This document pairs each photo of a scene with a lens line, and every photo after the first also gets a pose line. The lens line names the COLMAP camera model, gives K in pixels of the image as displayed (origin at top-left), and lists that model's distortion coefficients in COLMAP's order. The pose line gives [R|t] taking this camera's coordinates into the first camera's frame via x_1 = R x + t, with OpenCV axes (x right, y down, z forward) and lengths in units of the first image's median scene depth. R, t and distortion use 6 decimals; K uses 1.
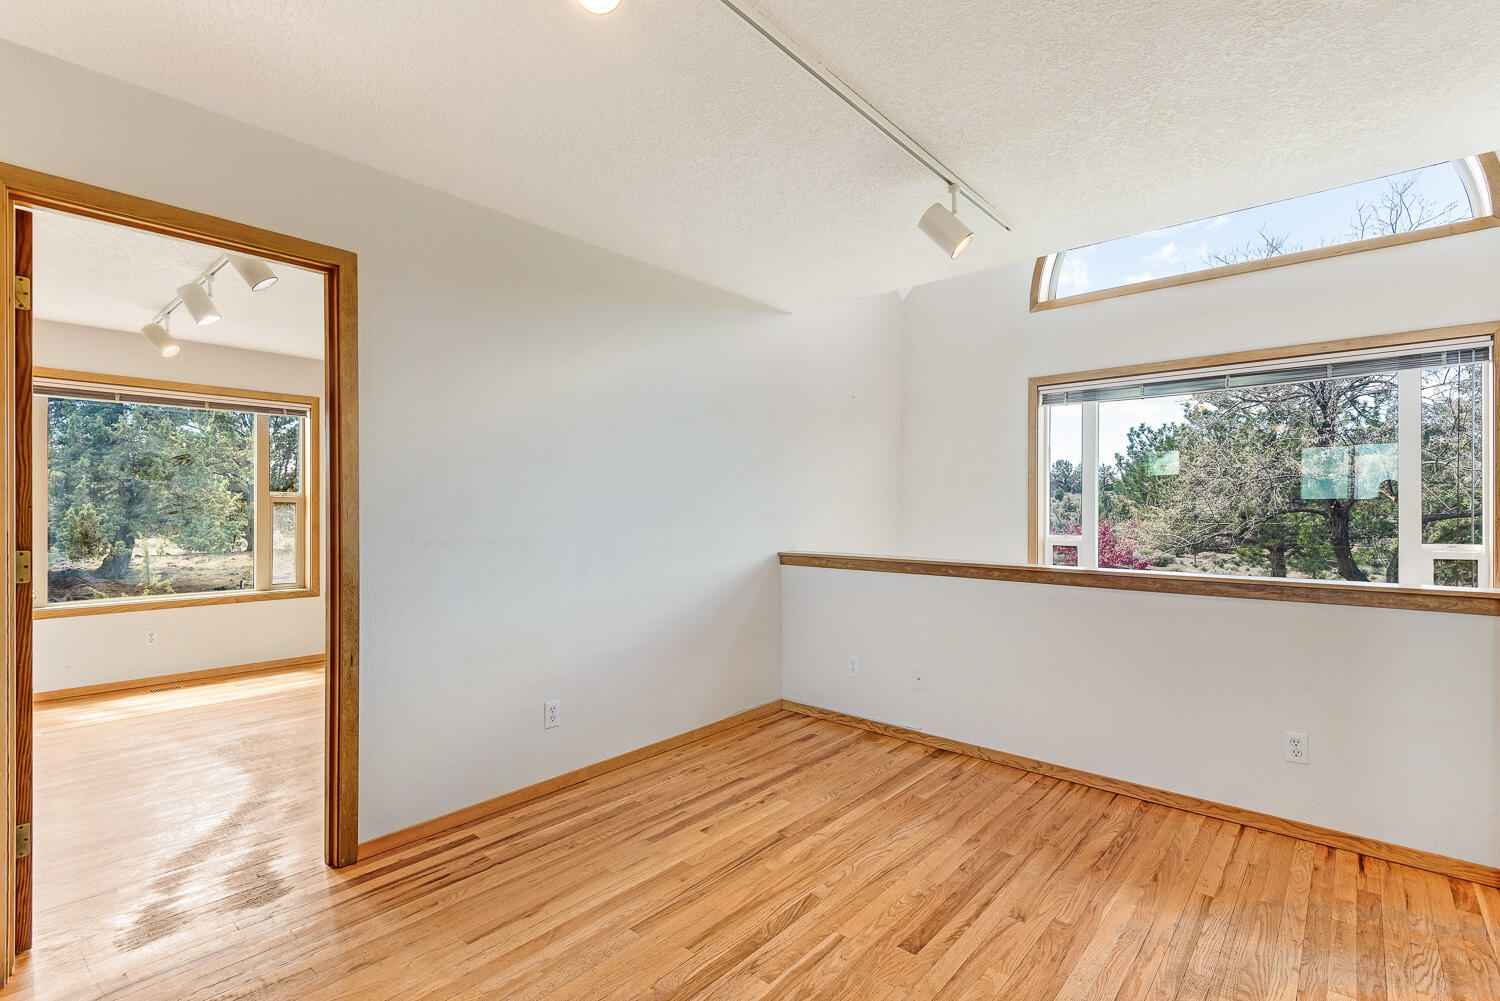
lens RADIAL K [[702.2, 0, 751.9], [0, 702.2, 508.7], [0, 0, 1]] dist [0.000941, 0.000286]
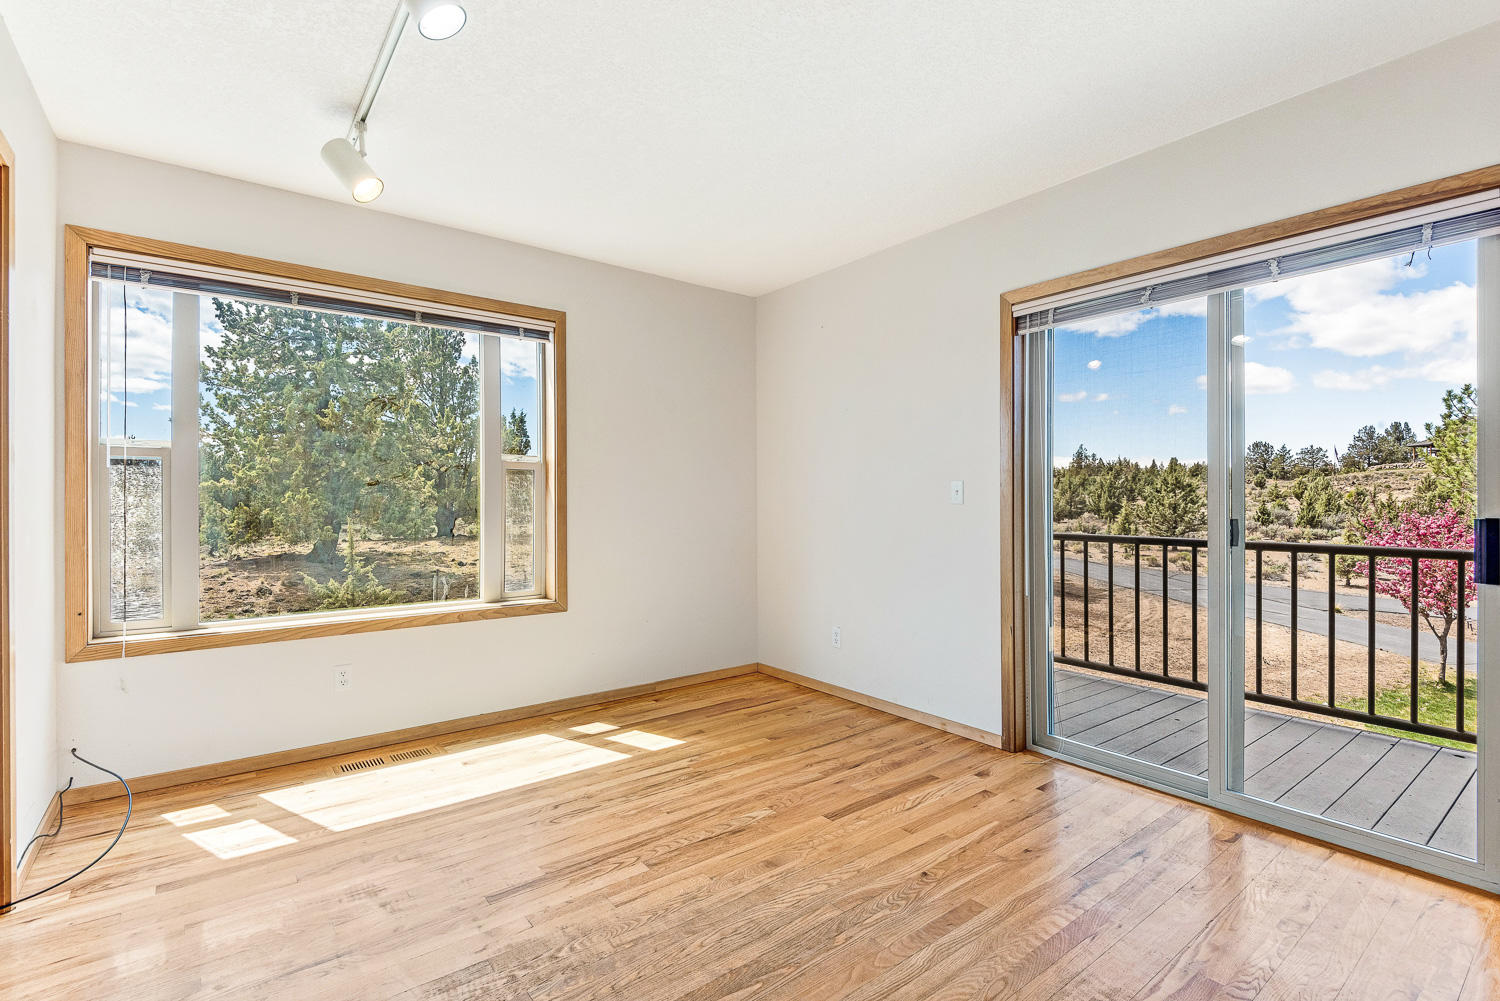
lens RADIAL K [[703.0, 0, 746.7], [0, 703.0, 499.9], [0, 0, 1]] dist [0.020582, -0.014420]
pose [[0.979388, -0.000009, -0.201989, -0.083601], [0.000519, 0.999997, 0.002472, 0.004742], [0.201988, -0.002526, 0.979385, 0.101600]]
